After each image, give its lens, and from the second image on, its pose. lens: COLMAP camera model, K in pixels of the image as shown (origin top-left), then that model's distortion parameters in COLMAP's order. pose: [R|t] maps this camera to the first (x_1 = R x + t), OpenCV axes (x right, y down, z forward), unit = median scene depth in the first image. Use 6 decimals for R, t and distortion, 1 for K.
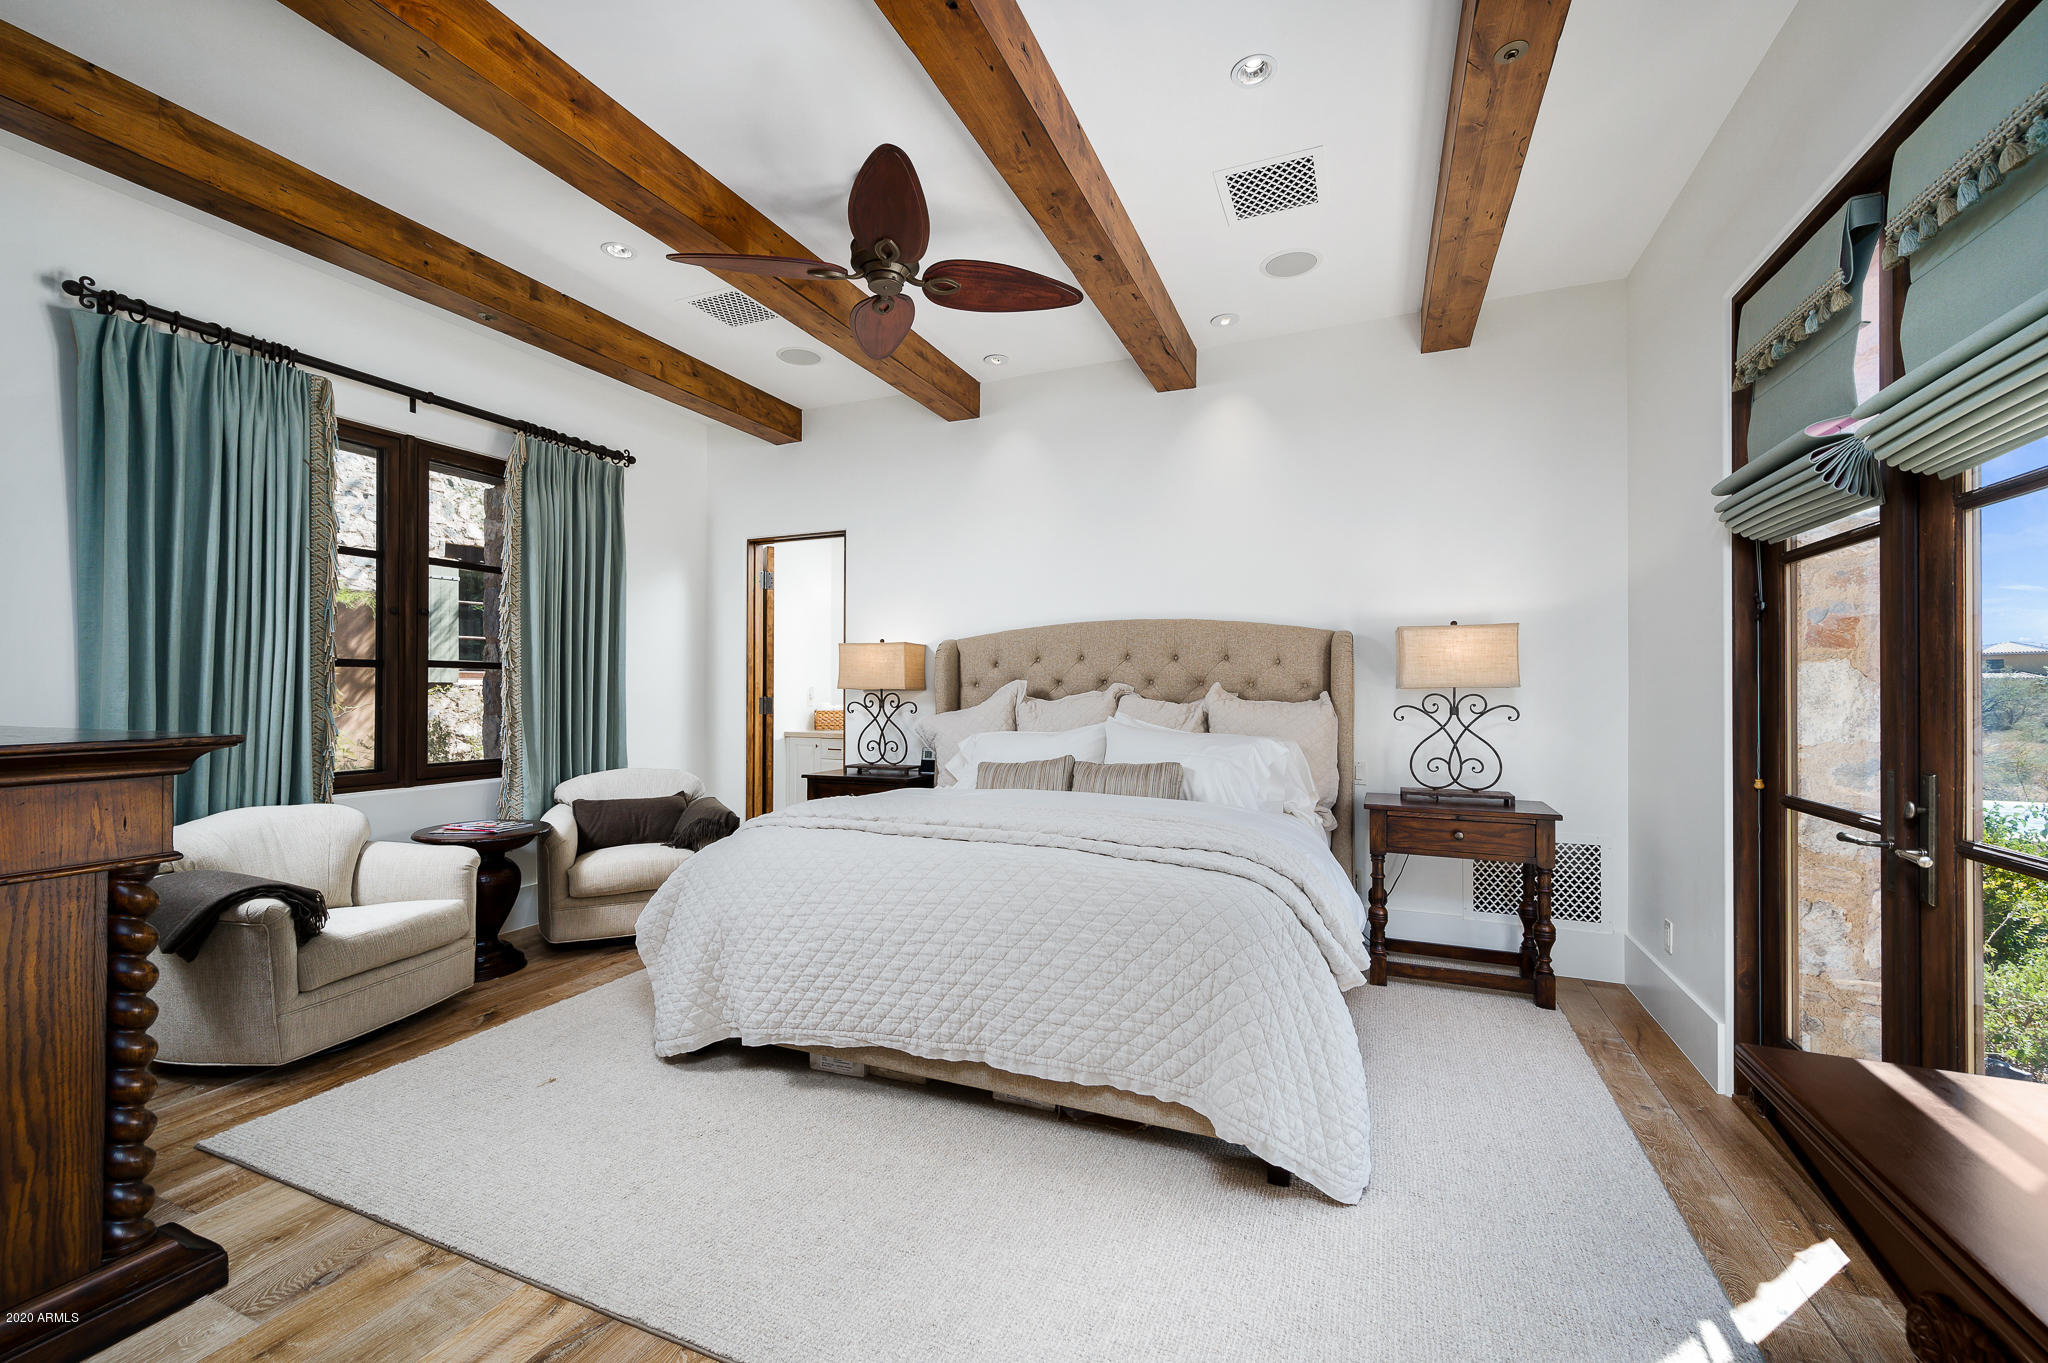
lens RADIAL K [[830.0, 0, 1024.0], [0, 830.0, 681.5], [0, 0, 1]] dist [-0.000269, 0.000024]
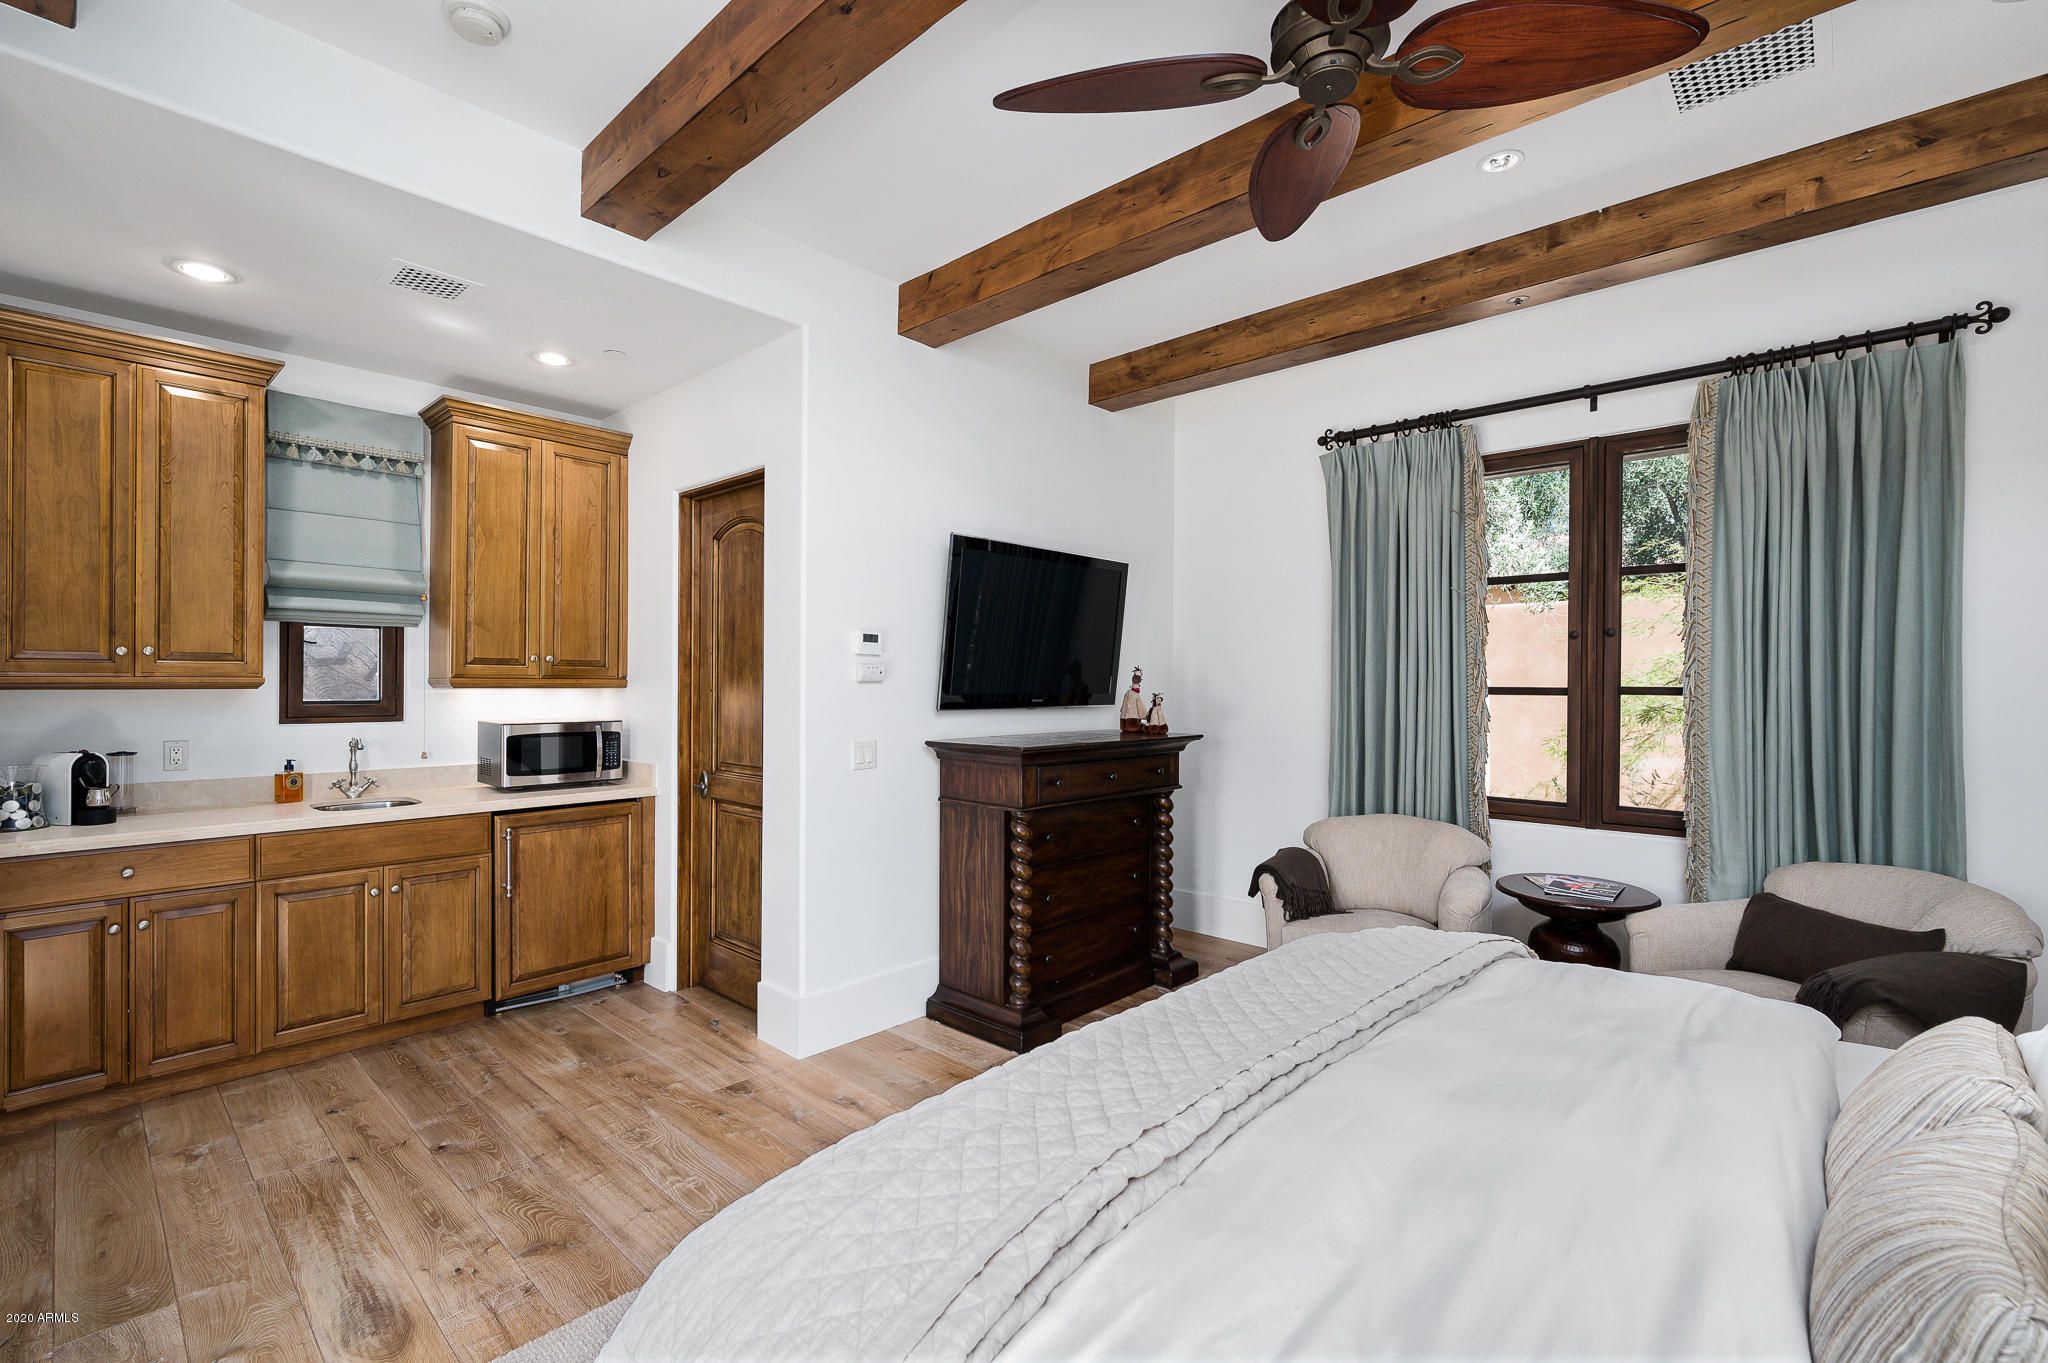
lens RADIAL K [[906.3, 0, 1024.0], [0, 906.3, 681.5], [0, 0, 1]] dist [-0.000498, -0.000050]
pose [[-0.345656, -0.007649, -0.938330, 0.419006], [-0.001155, 0.999969, -0.007727, -0.024367], [0.938360, -0.001587, -0.345655, 0.803812]]
